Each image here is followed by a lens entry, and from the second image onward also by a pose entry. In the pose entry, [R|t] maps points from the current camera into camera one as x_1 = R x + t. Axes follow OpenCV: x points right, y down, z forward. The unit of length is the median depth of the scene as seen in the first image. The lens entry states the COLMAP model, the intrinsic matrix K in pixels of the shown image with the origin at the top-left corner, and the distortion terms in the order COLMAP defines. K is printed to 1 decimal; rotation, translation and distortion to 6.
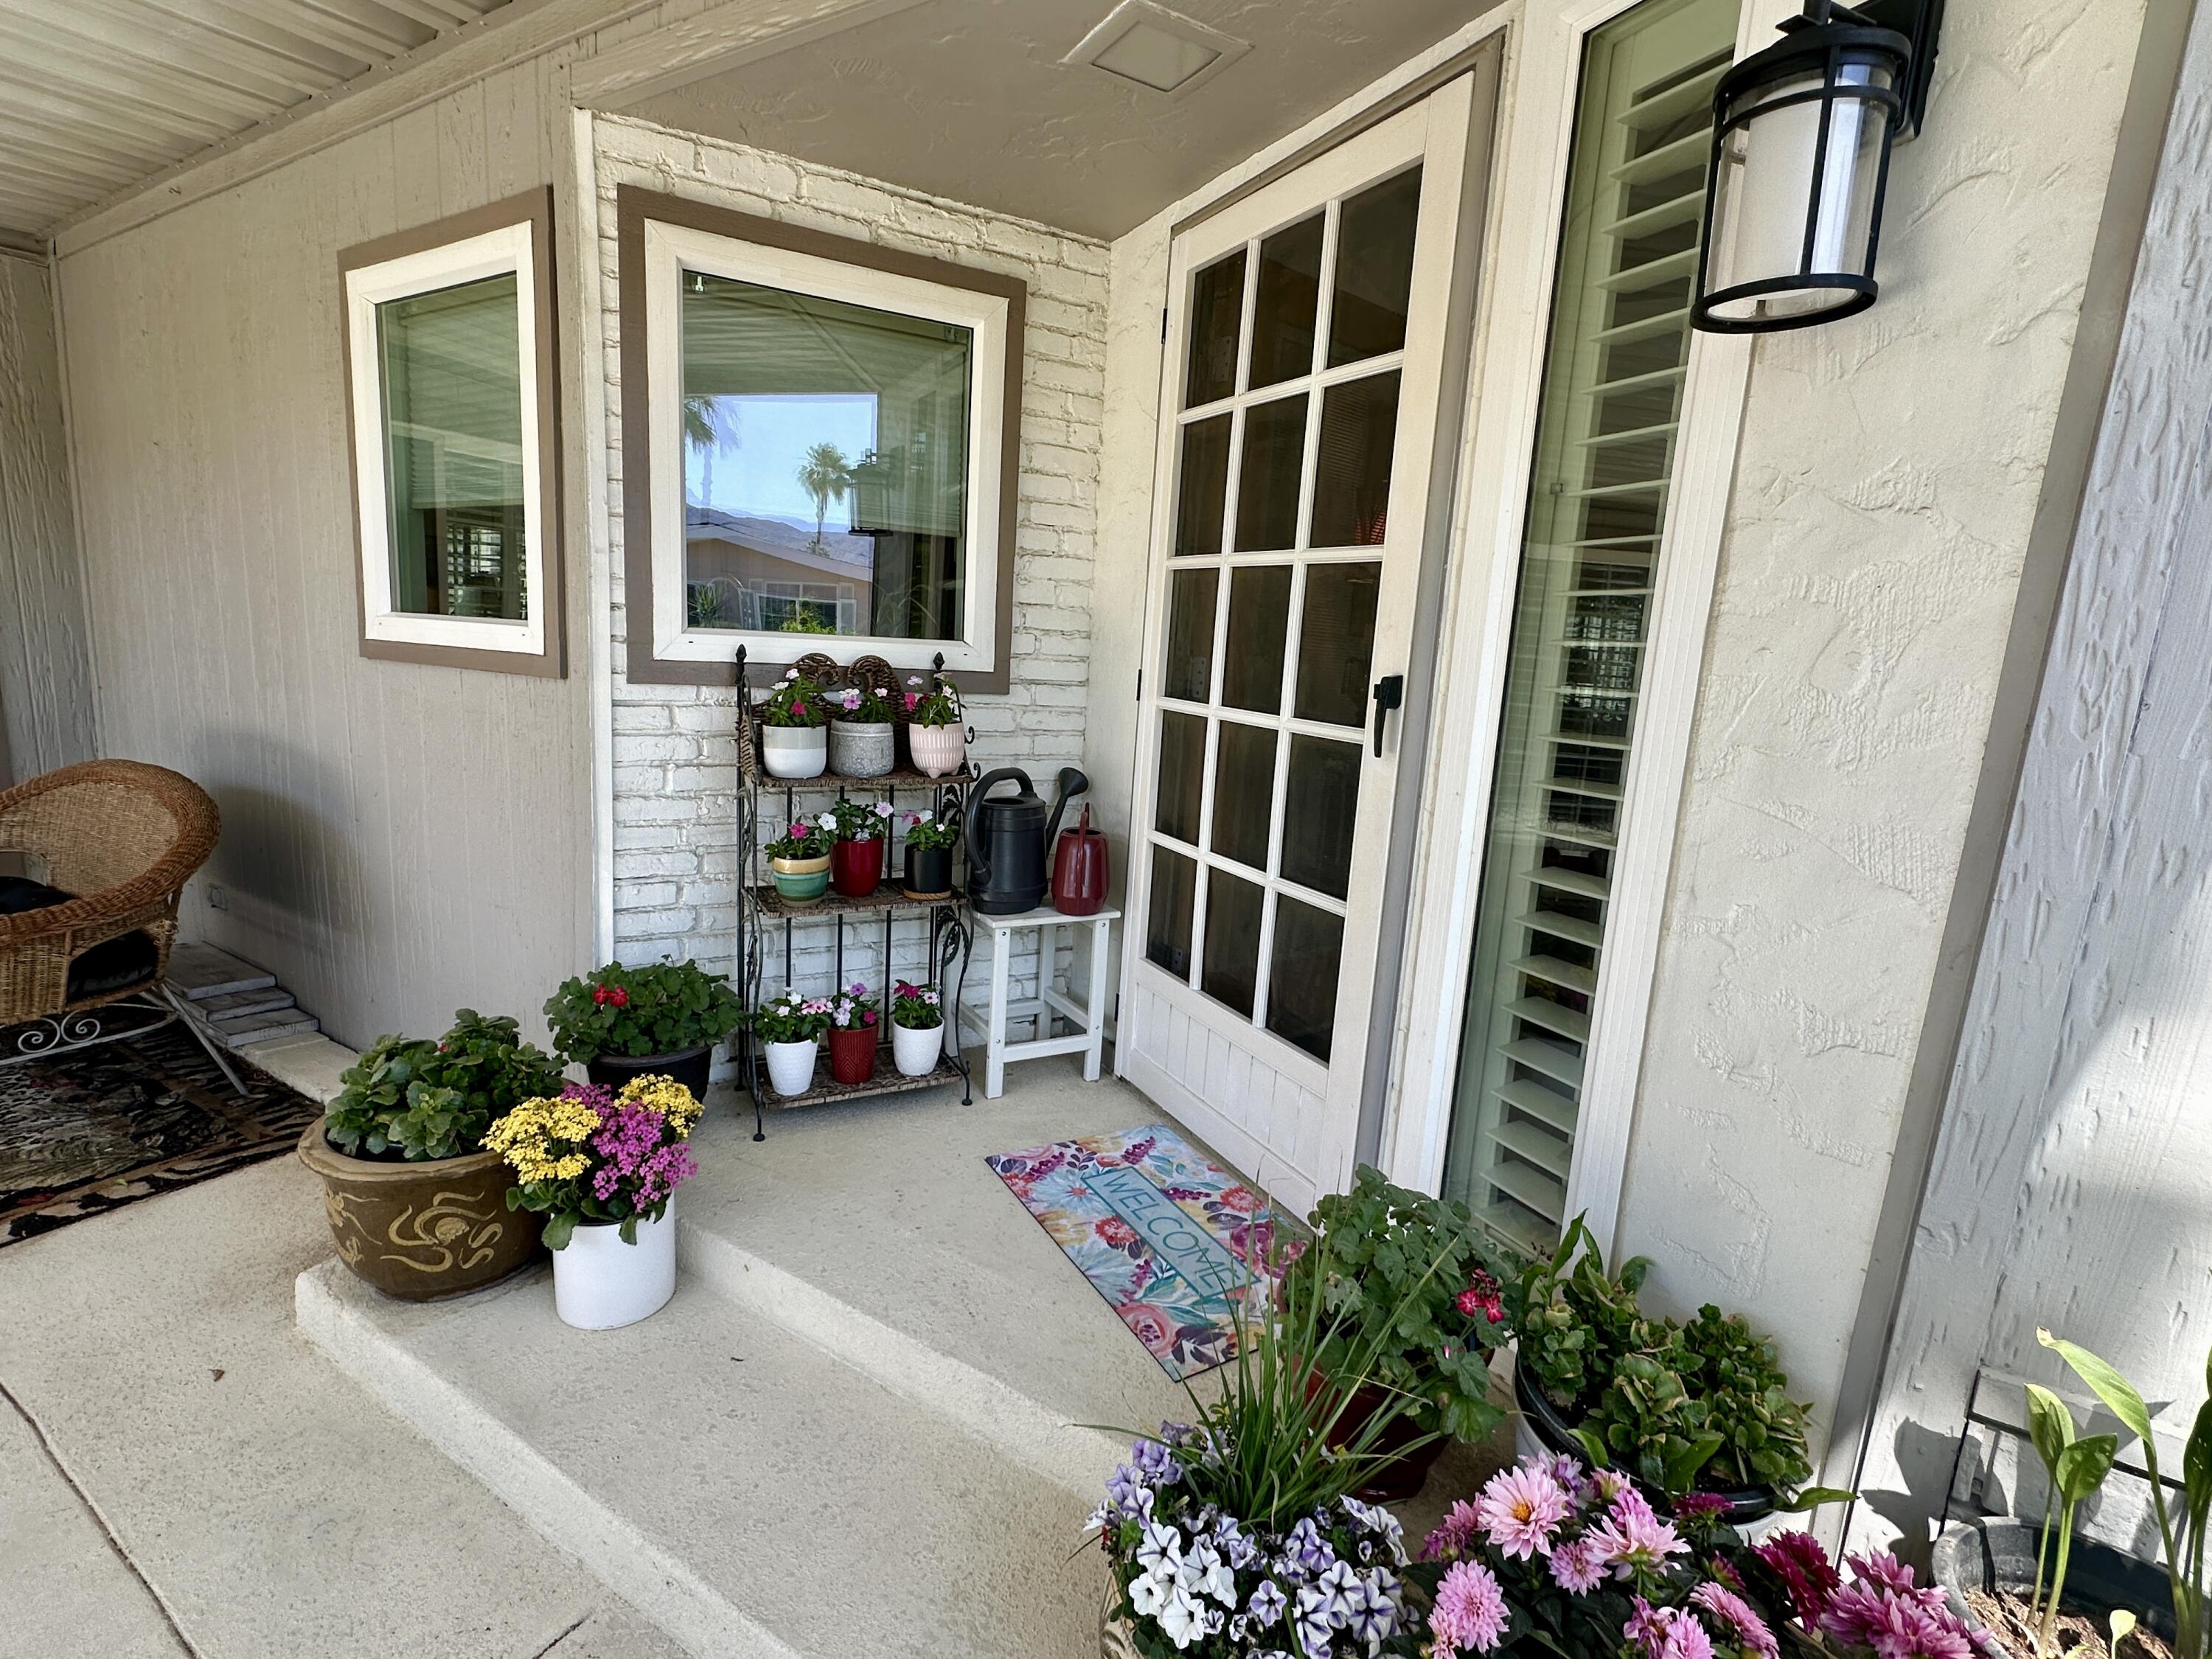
lens RADIAL K [[1034.3, 0, 1102.7], [0, 1034.3, 833.5], [0, 0, 1]] dist [-0.004334, 0.000469]
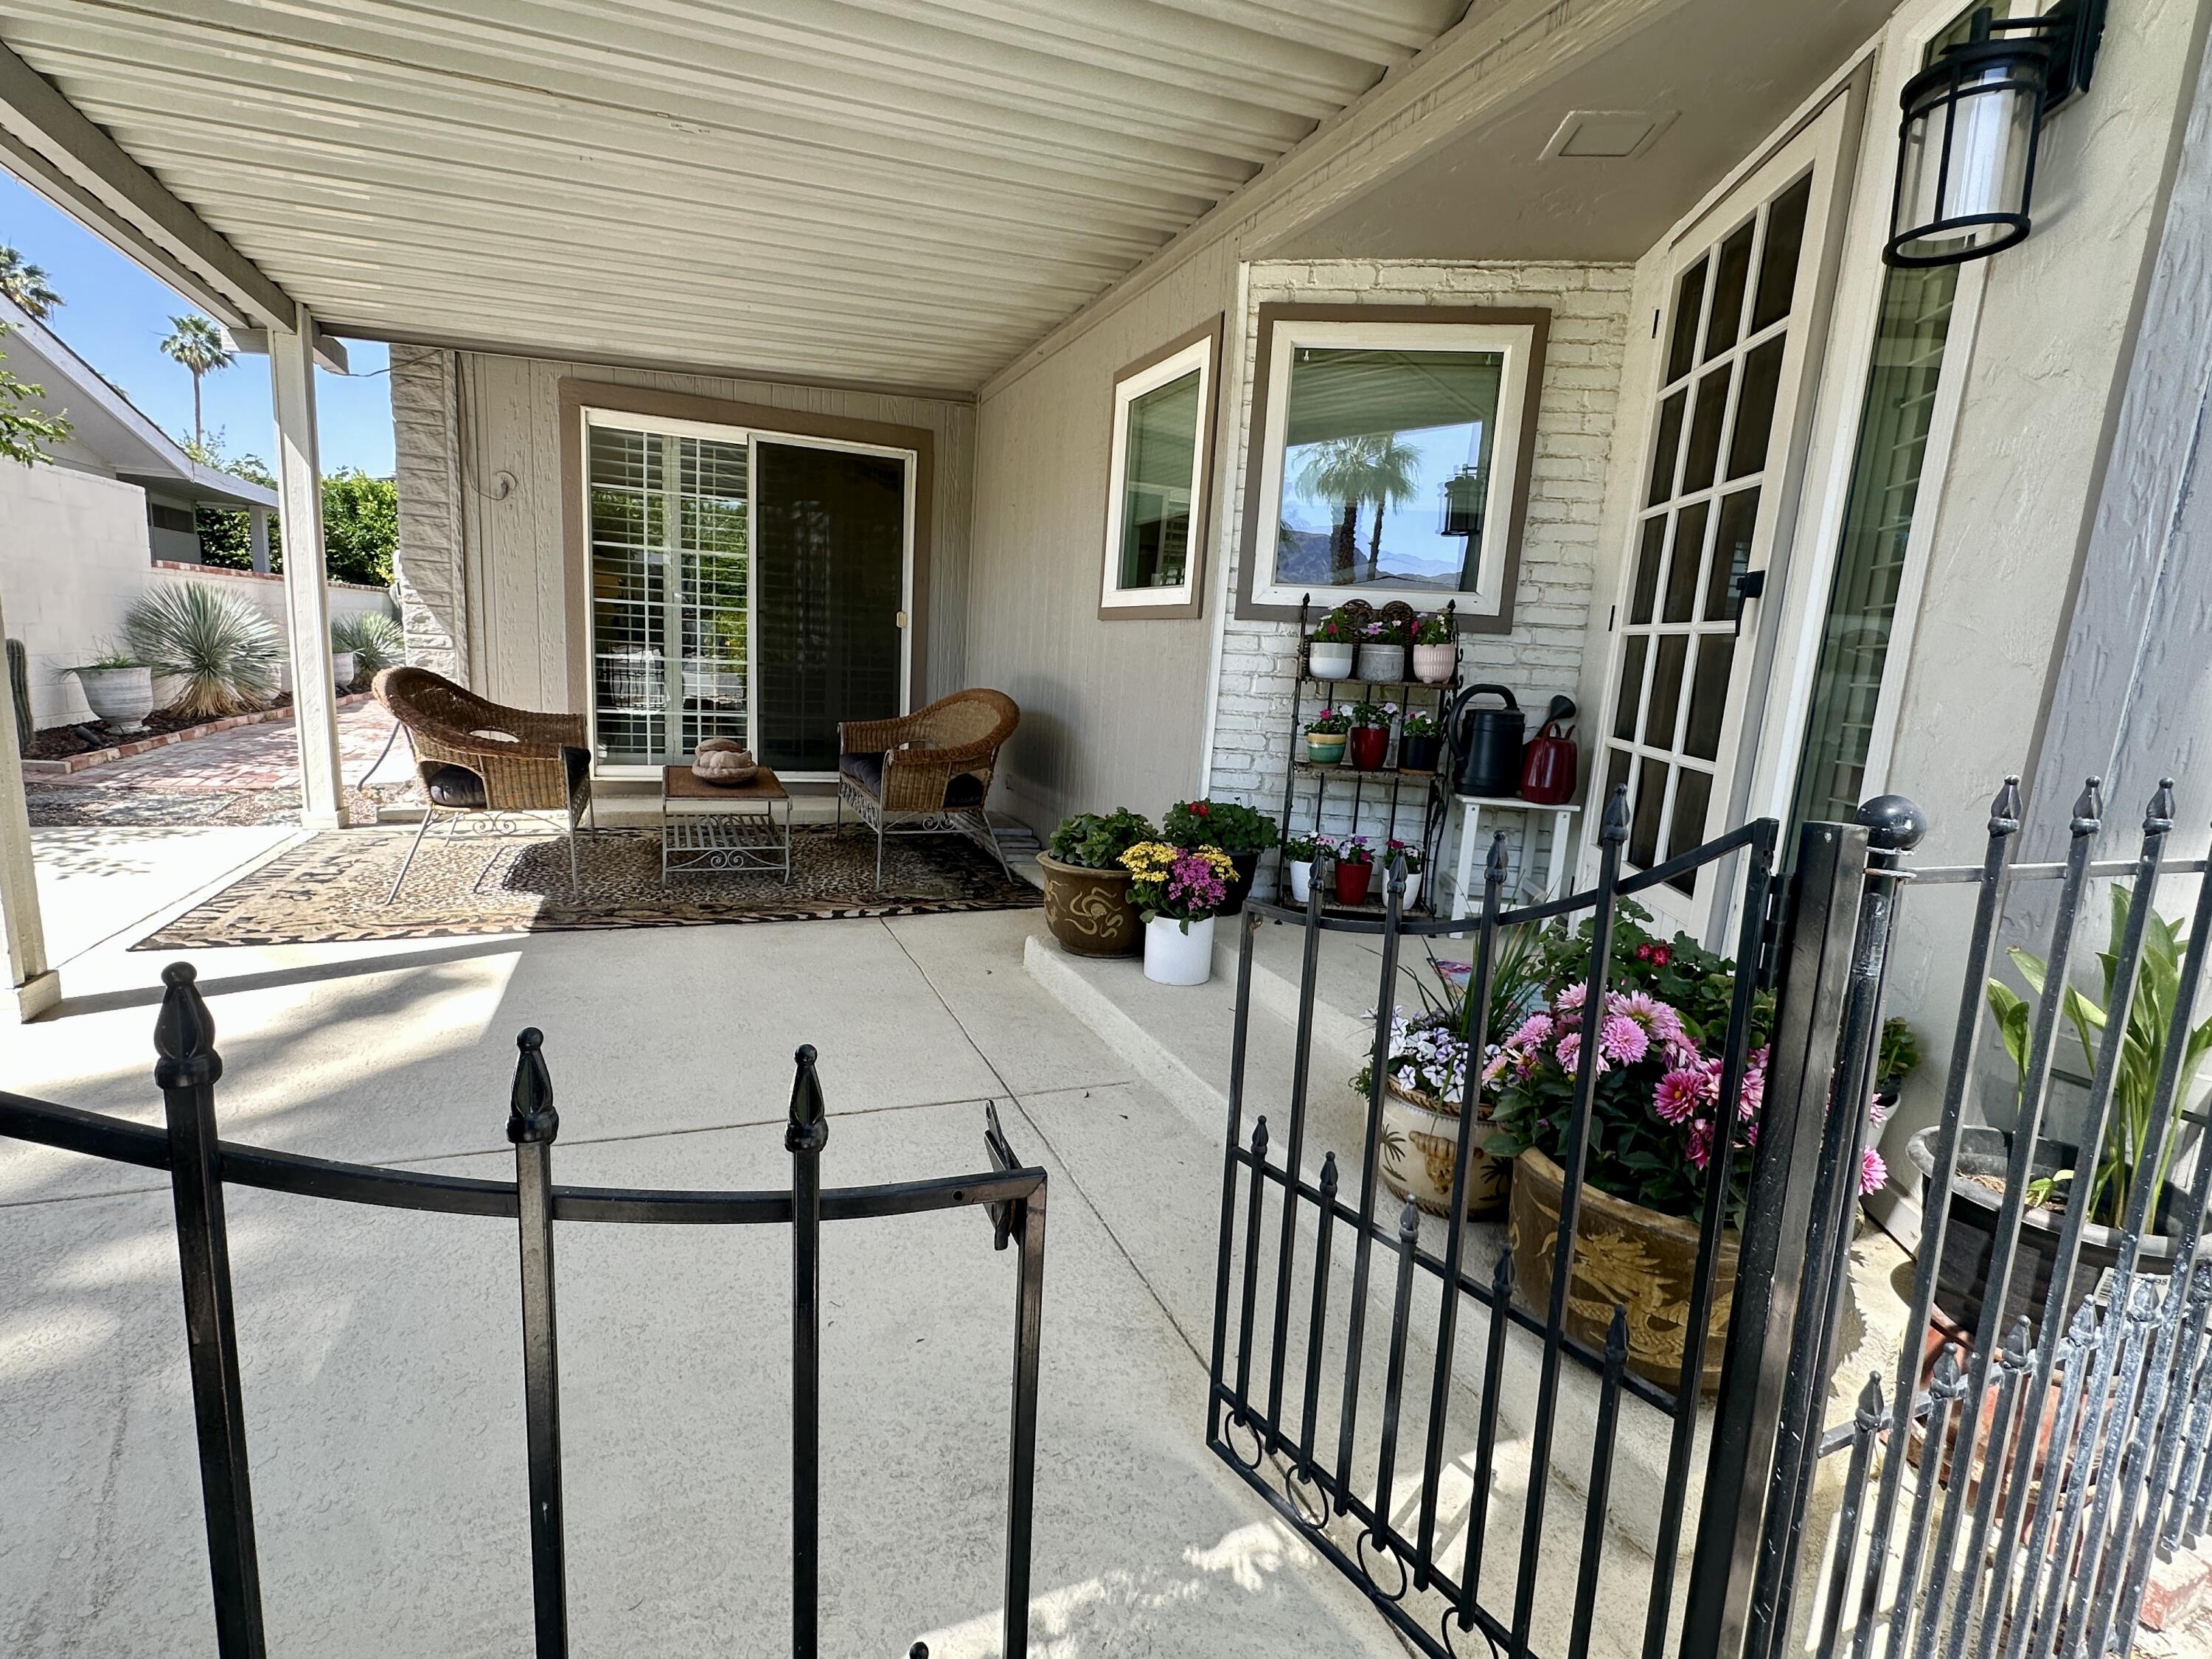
lens RADIAL K [[1034.3, 0, 1102.7], [0, 1034.3, 833.5], [0, 0, 1]] dist [-0.004334, 0.000469]
pose [[0.813182, 0.090775, -0.574887, 0.290577], [-0.114729, 0.993382, -0.005430, 0.198435], [0.570590, 0.070372, 0.818215, -0.346928]]
